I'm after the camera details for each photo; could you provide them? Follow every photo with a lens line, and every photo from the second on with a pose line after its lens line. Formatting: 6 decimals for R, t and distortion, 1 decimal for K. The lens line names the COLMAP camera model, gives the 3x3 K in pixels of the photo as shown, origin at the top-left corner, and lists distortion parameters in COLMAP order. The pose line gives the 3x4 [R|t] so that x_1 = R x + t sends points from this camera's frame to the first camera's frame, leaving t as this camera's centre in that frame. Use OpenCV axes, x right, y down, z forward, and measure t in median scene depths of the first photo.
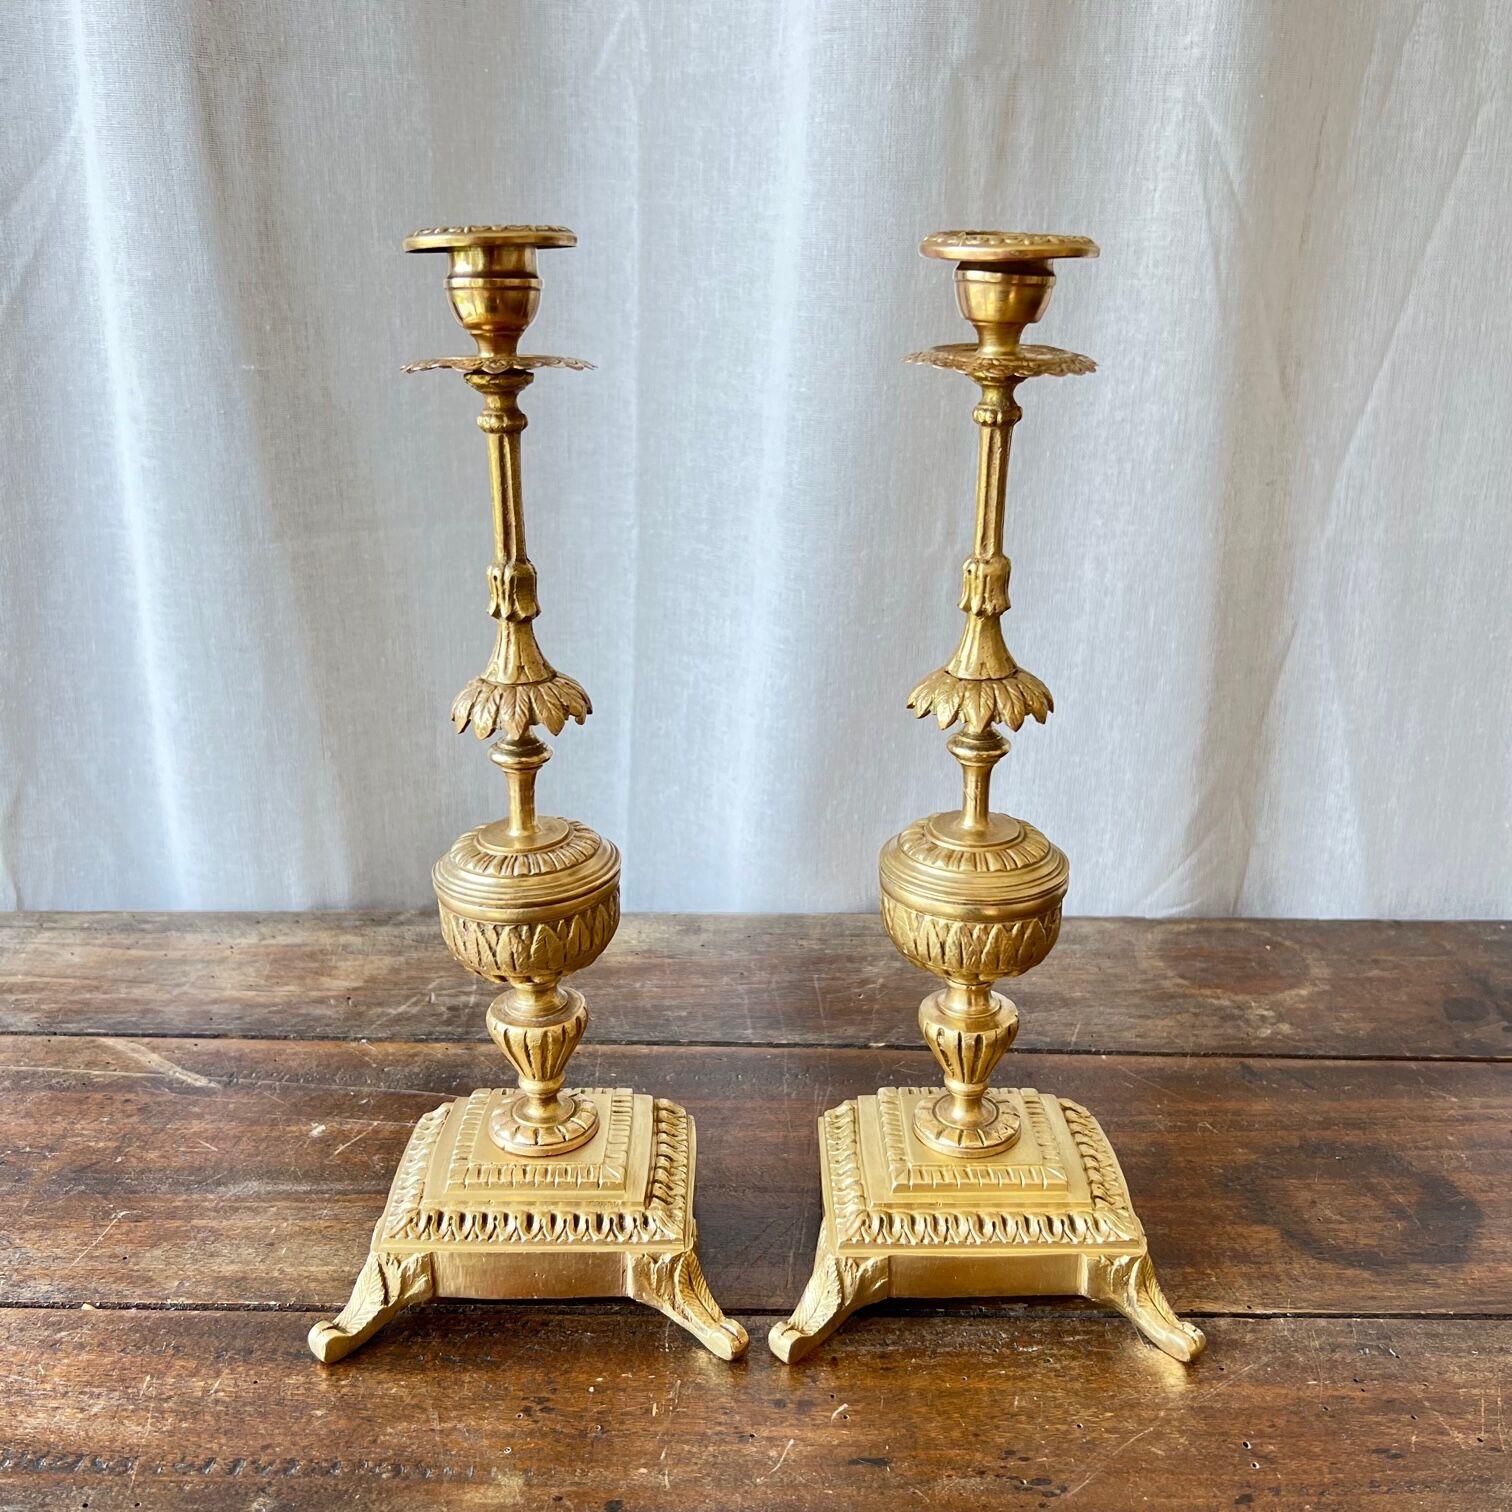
lens RADIAL K [[1511.7, 0, 756.0], [0, 1511.7, 756.0], [0, 0, 1]] dist [0.007819, -0.011759]
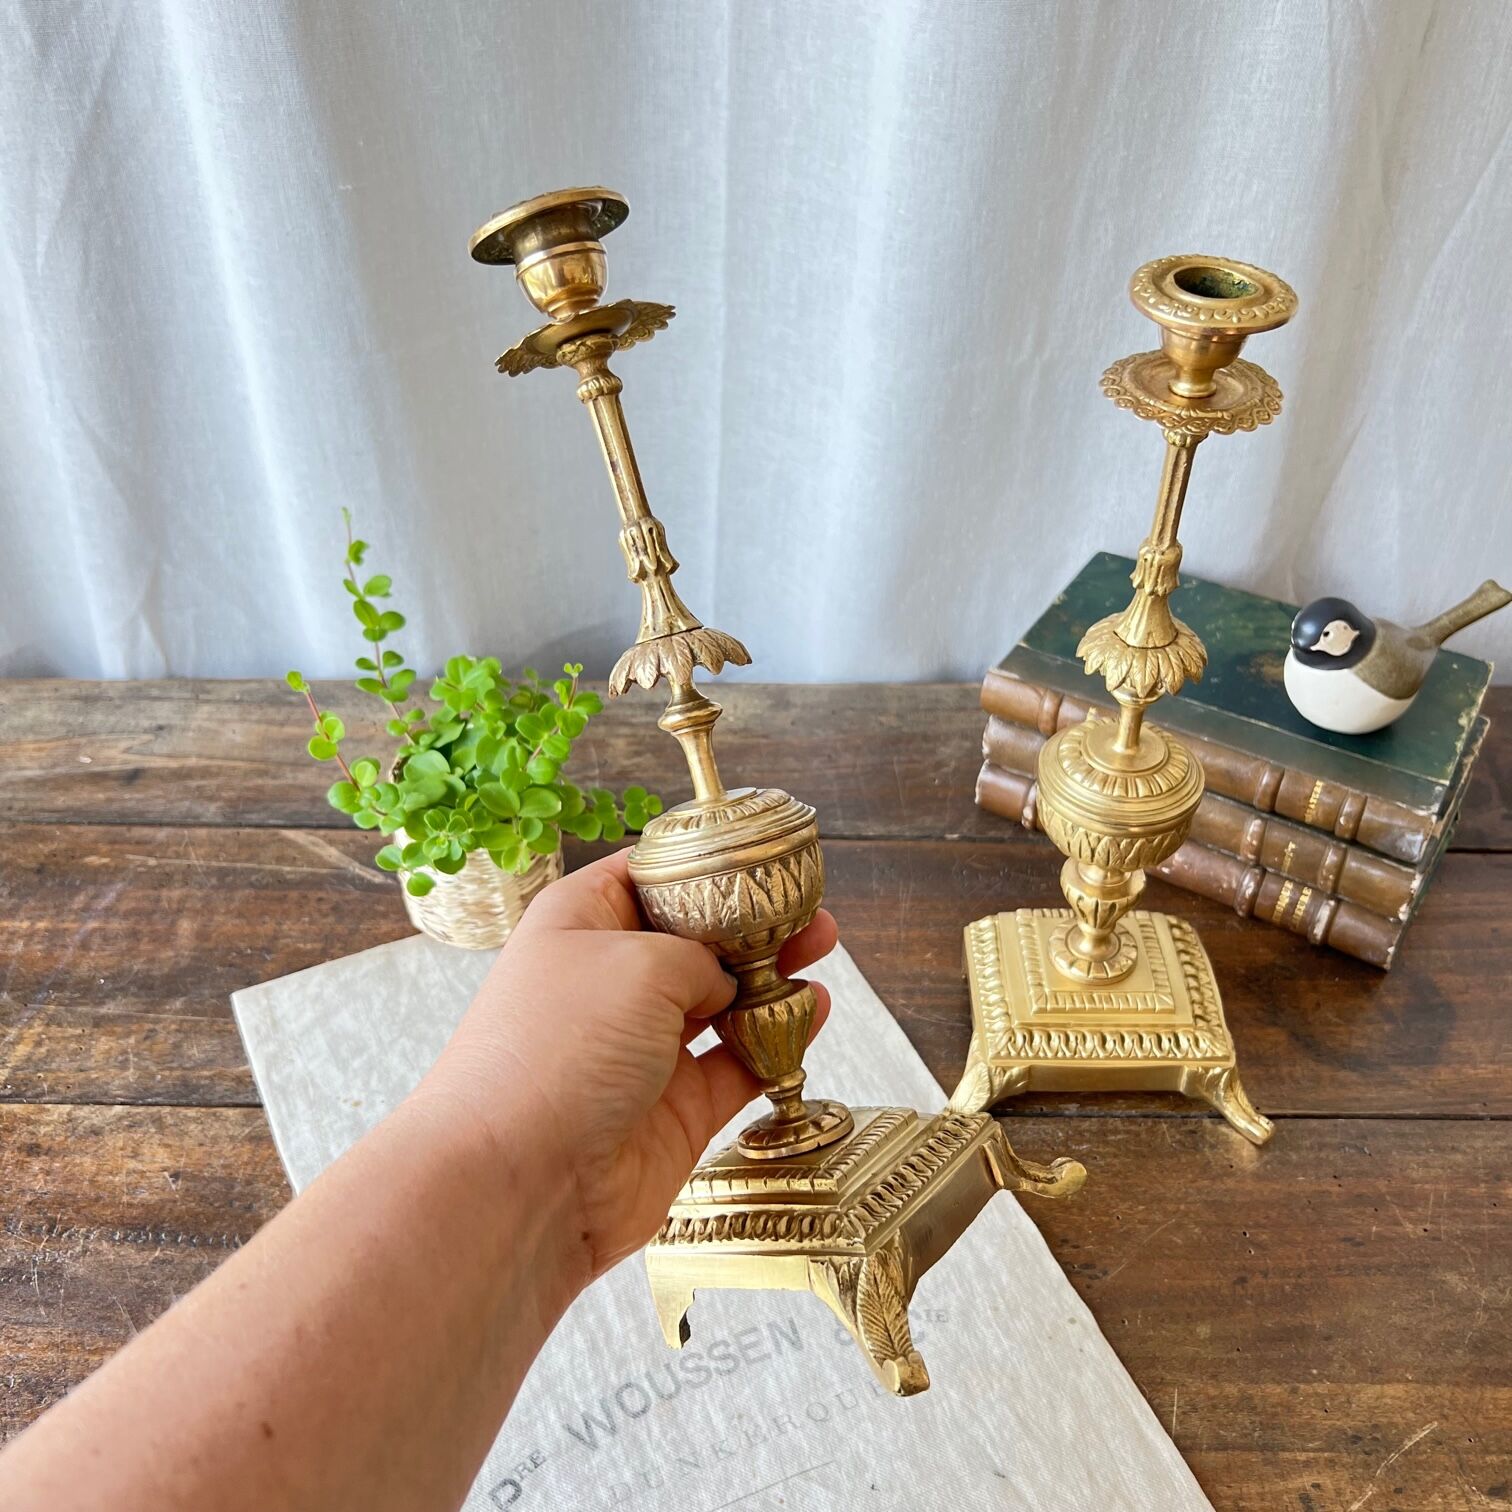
lens RADIAL K [[1511.7, 0, 756.0], [0, 1511.7, 756.0], [0, 0, 1]] dist [0.007819, -0.011759]
pose [[0.999938, -0.000248, -0.011097, -0.053923], [0.003943, 0.942482, 0.334233, -0.237400], [0.010376, -0.334257, 0.942425, -0.063863]]
